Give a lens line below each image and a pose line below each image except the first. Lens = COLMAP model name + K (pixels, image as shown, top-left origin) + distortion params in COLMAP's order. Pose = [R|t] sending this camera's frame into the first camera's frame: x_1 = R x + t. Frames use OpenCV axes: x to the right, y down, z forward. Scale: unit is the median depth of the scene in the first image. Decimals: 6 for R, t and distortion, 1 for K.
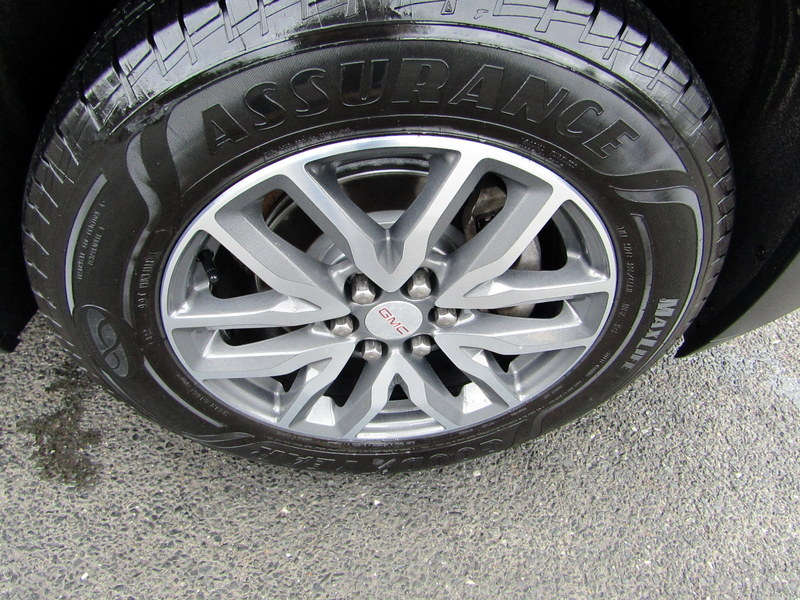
lens RADIAL K [[578.7, 0, 400.0], [0, 578.7, 300.0], [0, 0, 1]] dist [0.000677, 0.006663]
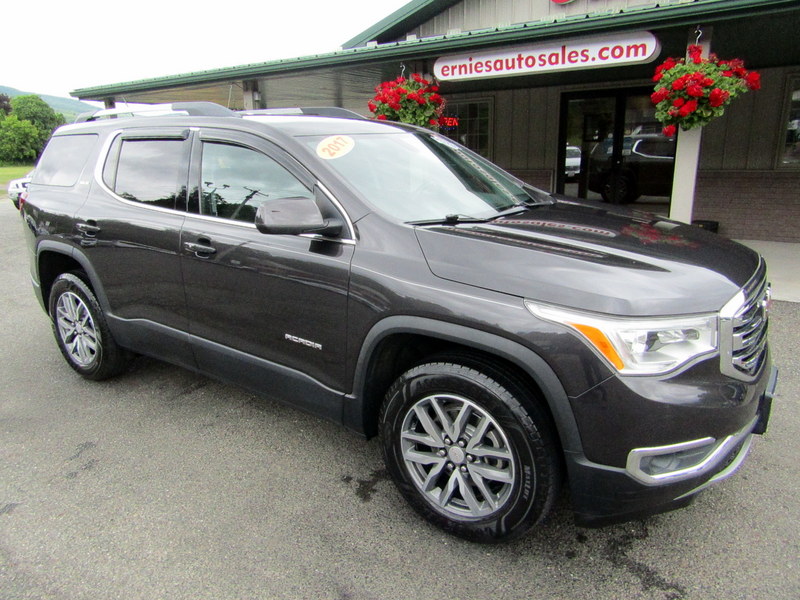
lens RADIAL K [[578.7, 0, 400.0], [0, 578.7, 300.0], [0, 0, 1]] dist [0.000677, 0.006663]
pose [[0.776573, 0.083863, -0.624420, 1.837241], [-0.419242, 0.808598, -0.412801, 0.870730], [0.470287, 0.582354, 0.663095, -1.991359]]
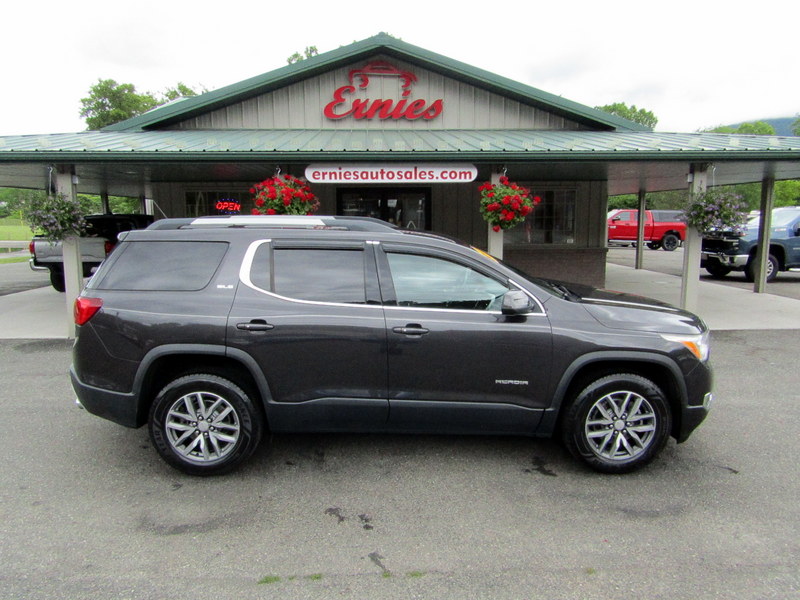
lens RADIAL K [[578.7, 0, 400.0], [0, 578.7, 300.0], [0, 0, 1]] dist [0.000677, 0.006663]
pose [[0.997673, -0.060366, -0.031696, -2.130198], [0.026646, 0.773116, -0.633705, 2.934187], [0.062759, 0.631386, 0.772925, -4.877779]]
